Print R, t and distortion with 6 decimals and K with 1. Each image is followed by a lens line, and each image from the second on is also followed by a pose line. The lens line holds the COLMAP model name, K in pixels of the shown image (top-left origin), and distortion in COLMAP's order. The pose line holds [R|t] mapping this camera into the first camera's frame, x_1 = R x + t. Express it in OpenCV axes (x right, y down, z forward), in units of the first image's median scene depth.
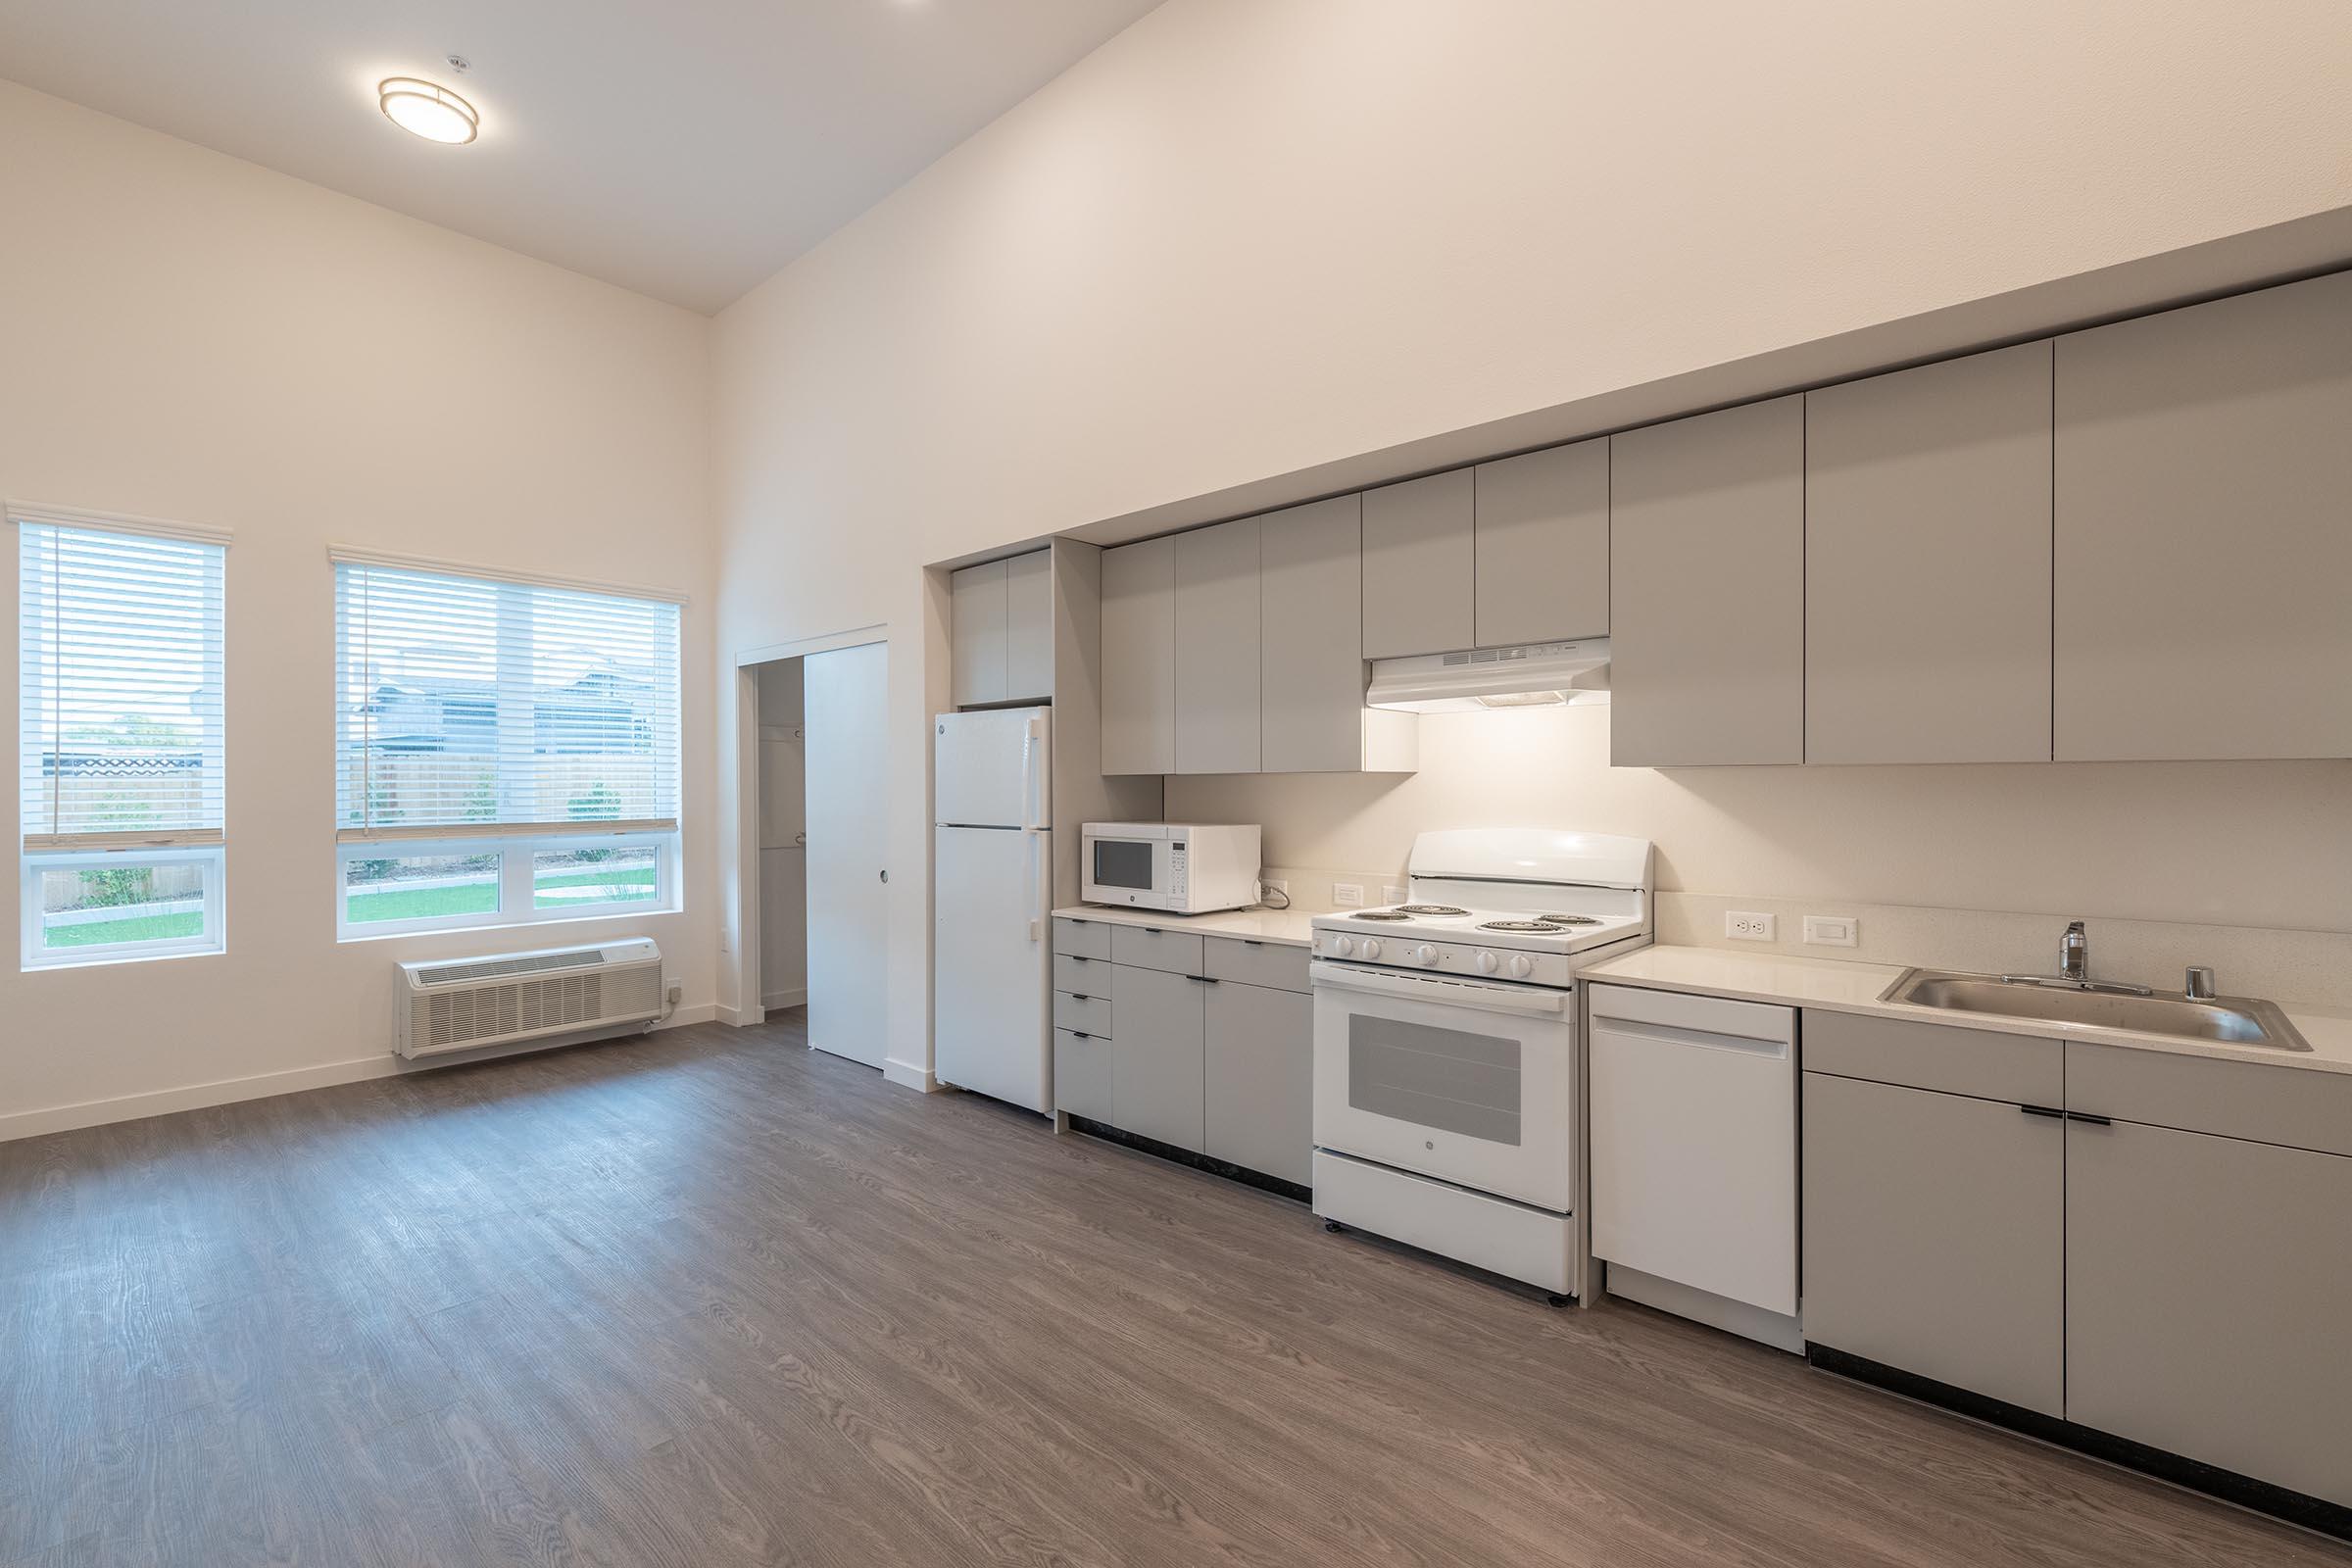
lens RADIAL K [[1016.4, 0, 1220.8], [0, 1016.4, 788.7], [0, 0, 1]] dist [-0.005505, 0.000122]
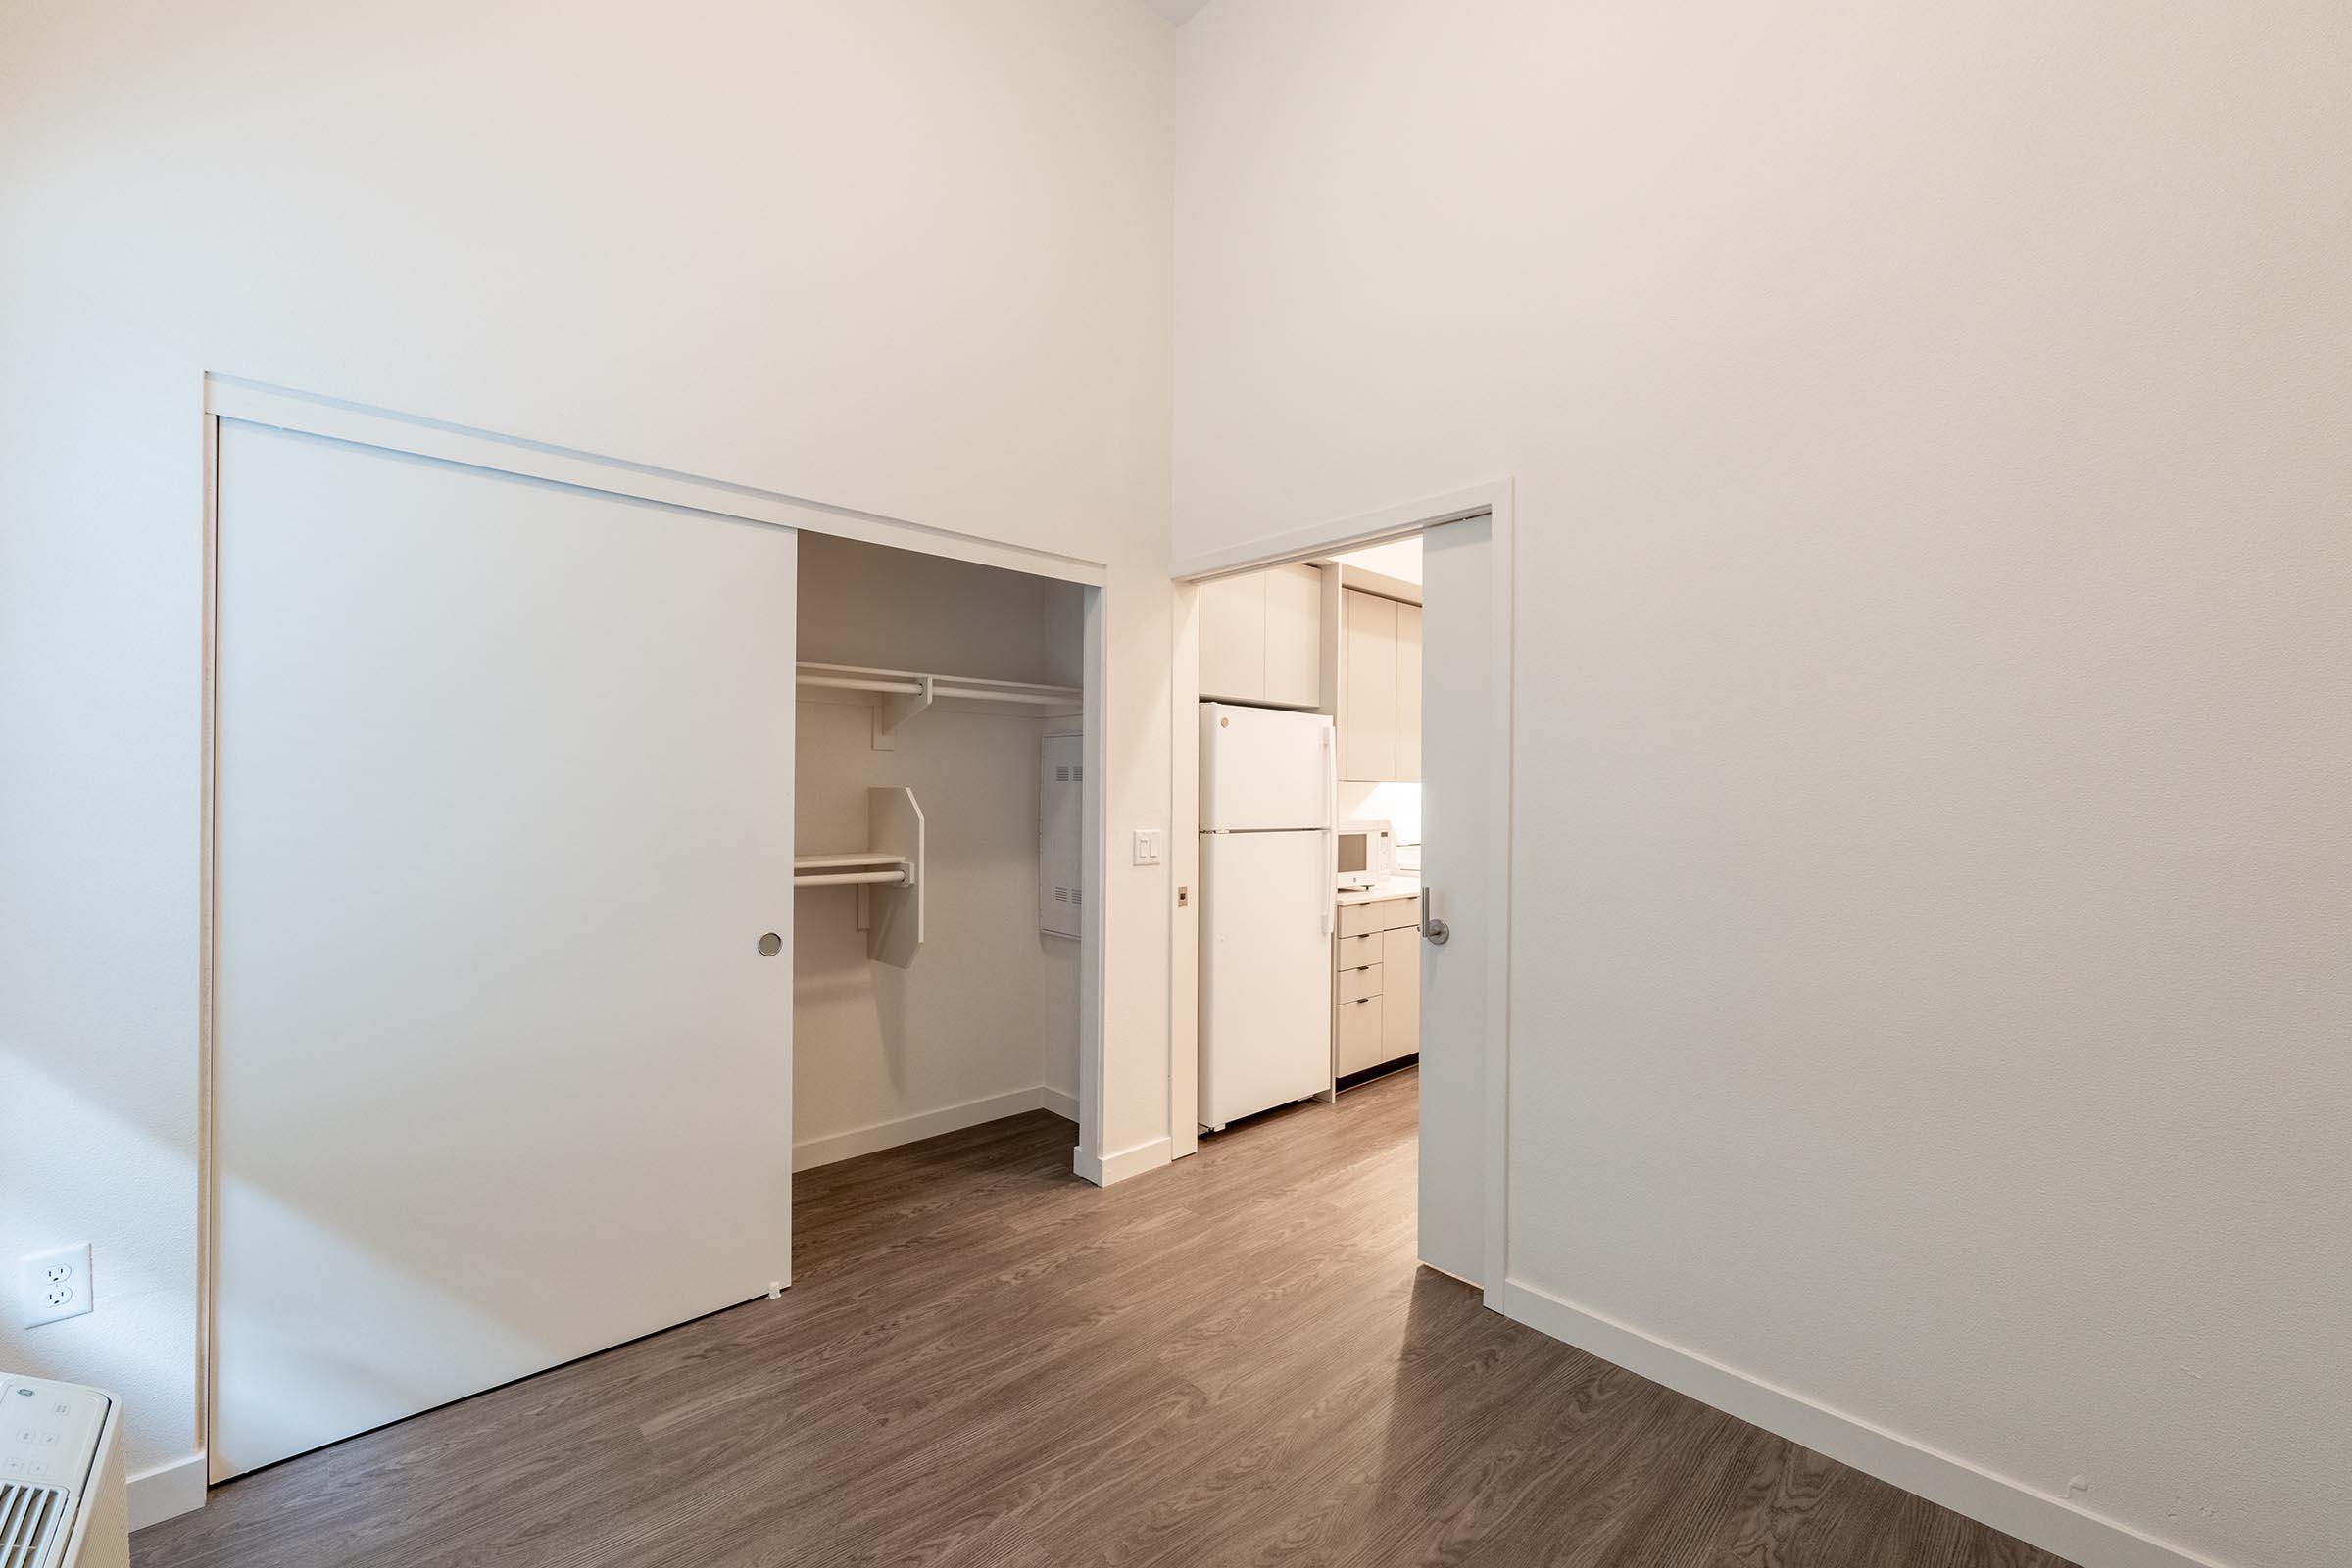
lens RADIAL K [[986.0, 0, 1153.1], [0, 986.0, 791.8], [0, 0, 1]] dist [0.016757, 0.001076]
pose [[0.110269, 0.003657, 0.993895, -1.150586], [-0.005019, 0.999983, -0.003122, 0.004764], [-0.993889, -0.004644, 0.110285, 0.986018]]
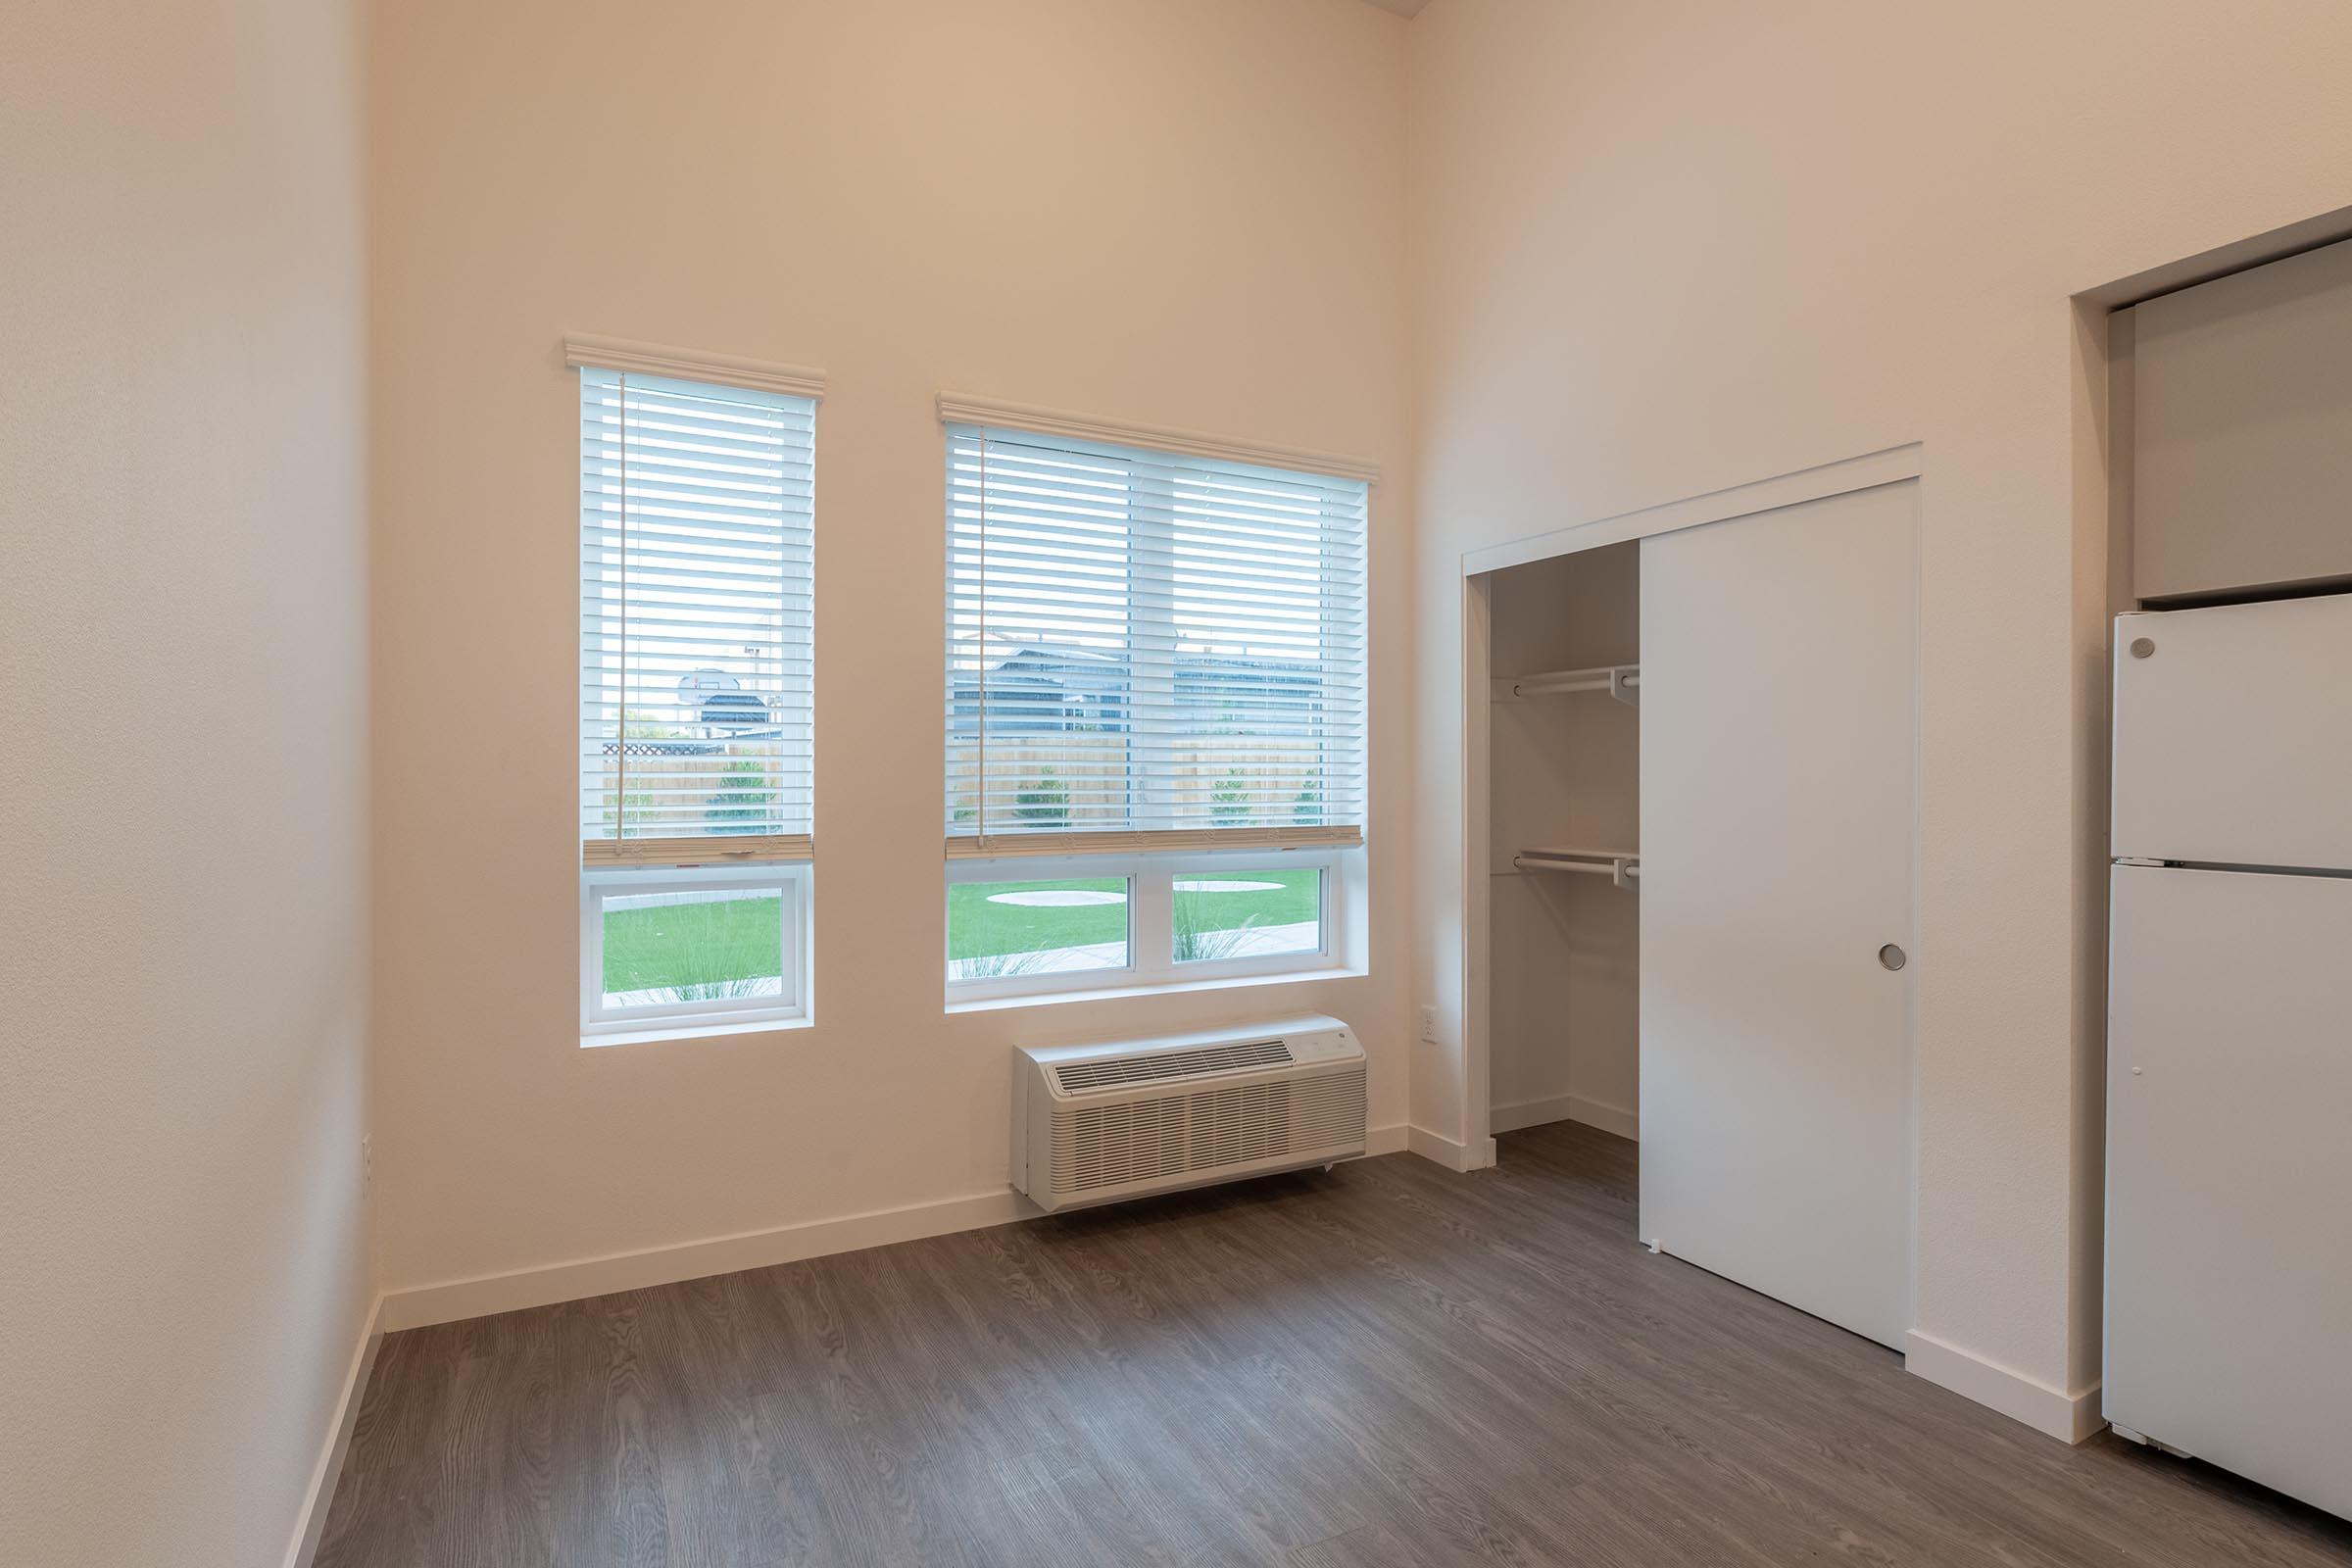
lens RADIAL K [[1189.7, 0, 1240.2], [0, 1189.7, 792.3], [0, 0, 1]] dist [-0.004746, -0.001313]
pose [[0.940493, 0.010684, -0.339646, -0.481037], [-0.007832, 0.999922, 0.009765, 0.002940], [0.339724, -0.006523, 0.940503, 0.384517]]
